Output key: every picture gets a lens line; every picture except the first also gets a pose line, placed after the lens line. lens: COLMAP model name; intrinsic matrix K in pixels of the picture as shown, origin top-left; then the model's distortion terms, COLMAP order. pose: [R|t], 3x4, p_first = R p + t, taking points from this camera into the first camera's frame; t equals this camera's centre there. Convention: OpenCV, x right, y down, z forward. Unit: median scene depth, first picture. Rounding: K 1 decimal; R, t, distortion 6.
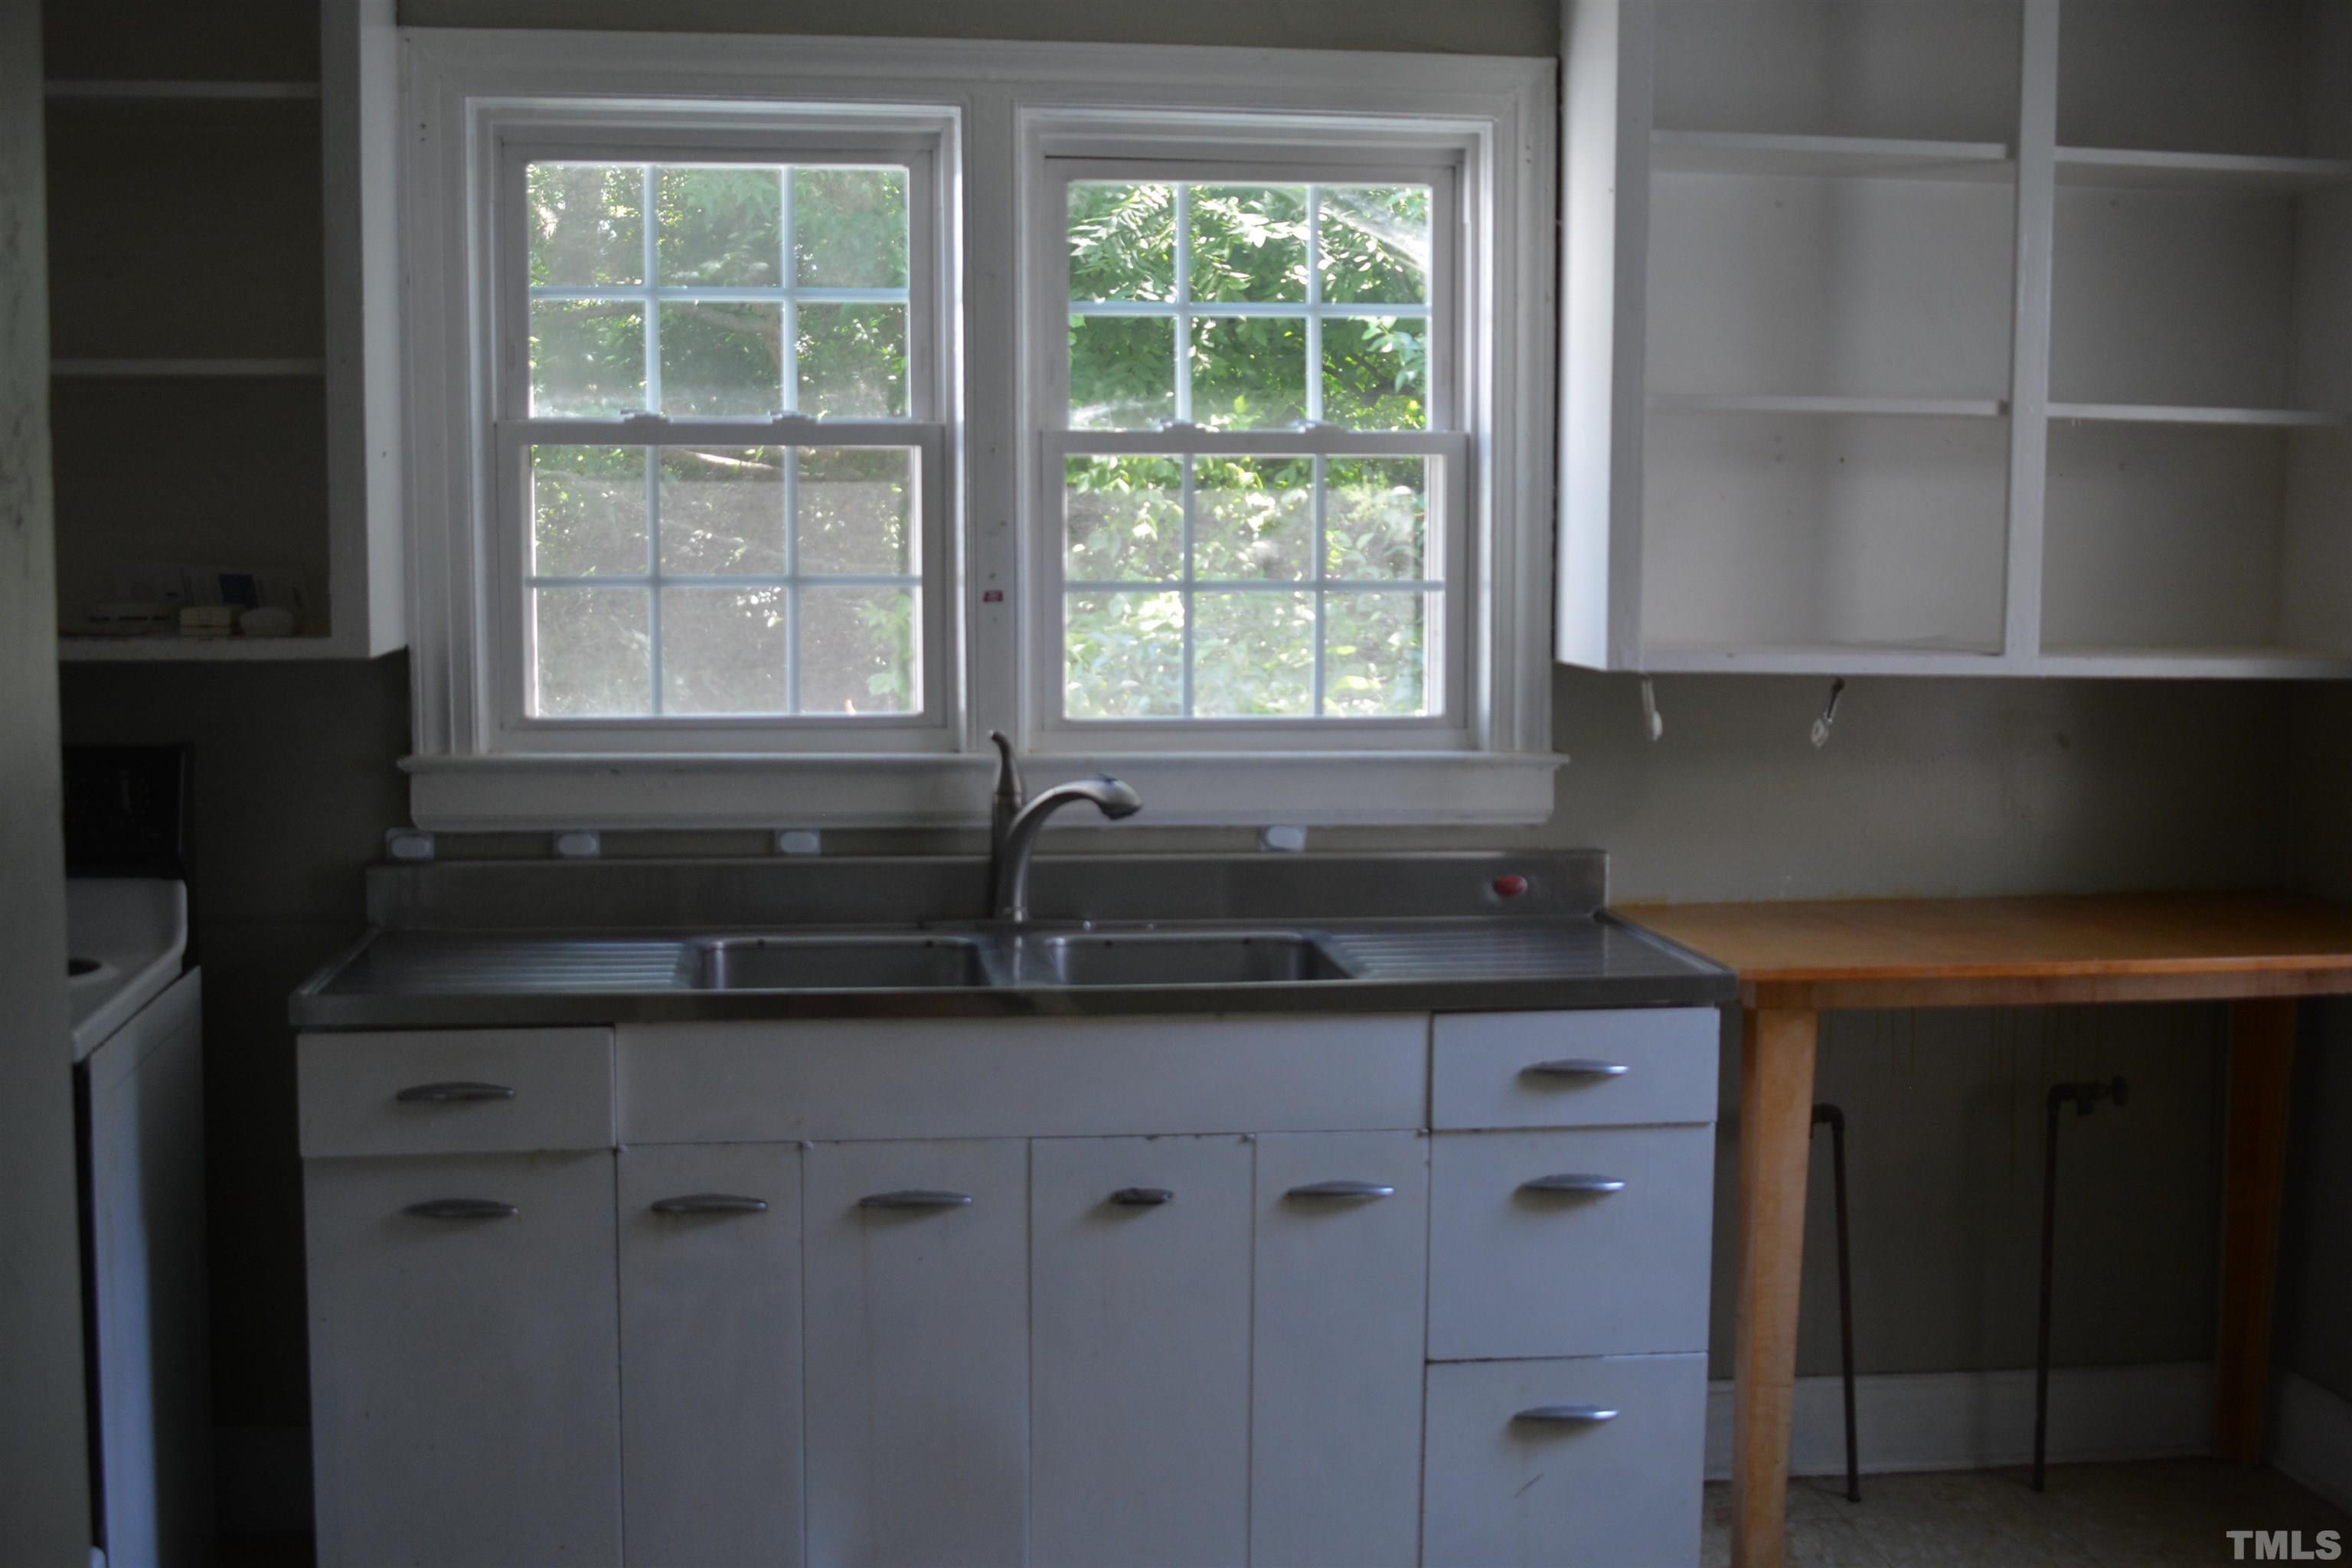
lens RADIAL K [[2863.4, 0, 1176.0], [0, 2863.4, 784.0], [0, 0, 1]] dist [-0.034283, -0.081494]
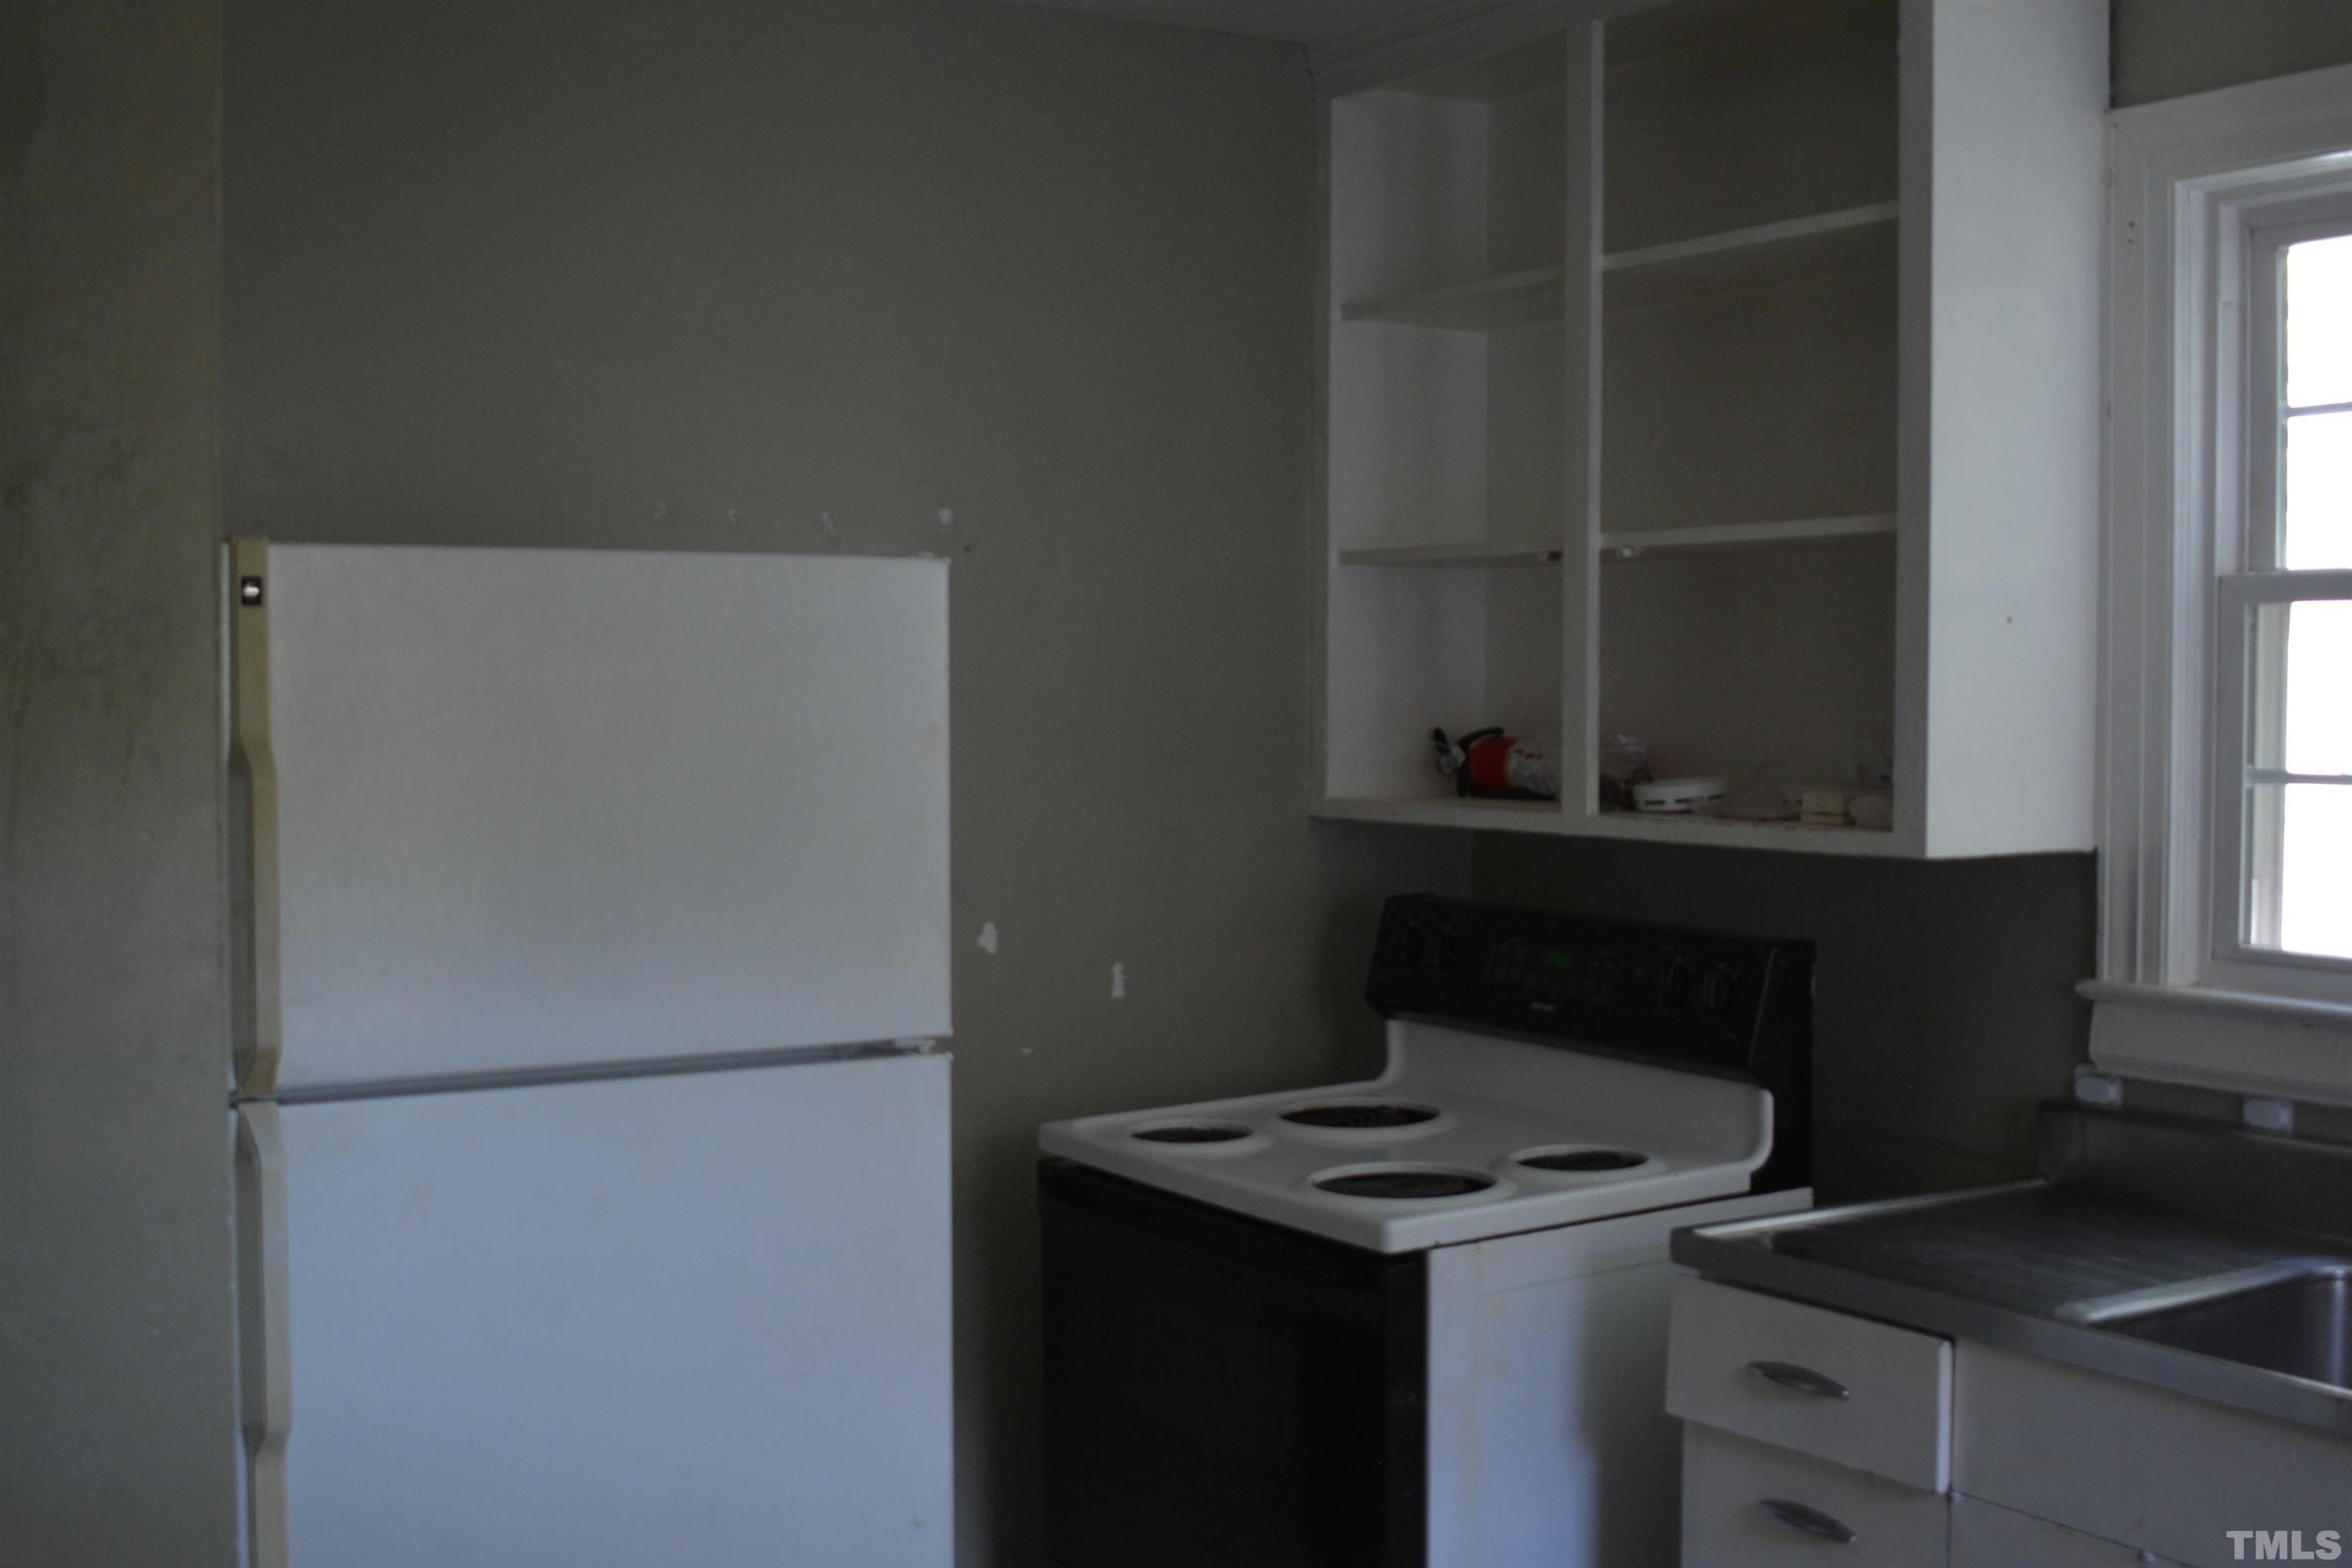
lens RADIAL K [[2863.4, 0, 1176.0], [0, 2863.4, 784.0], [0, 0, 1]] dist [-0.034283, -0.081494]
pose [[0.421850, 0.032319, -0.906089, 0.368879], [-0.081282, 0.996688, -0.002292, -0.043140], [0.903015, 0.074616, 0.423080, 0.403563]]
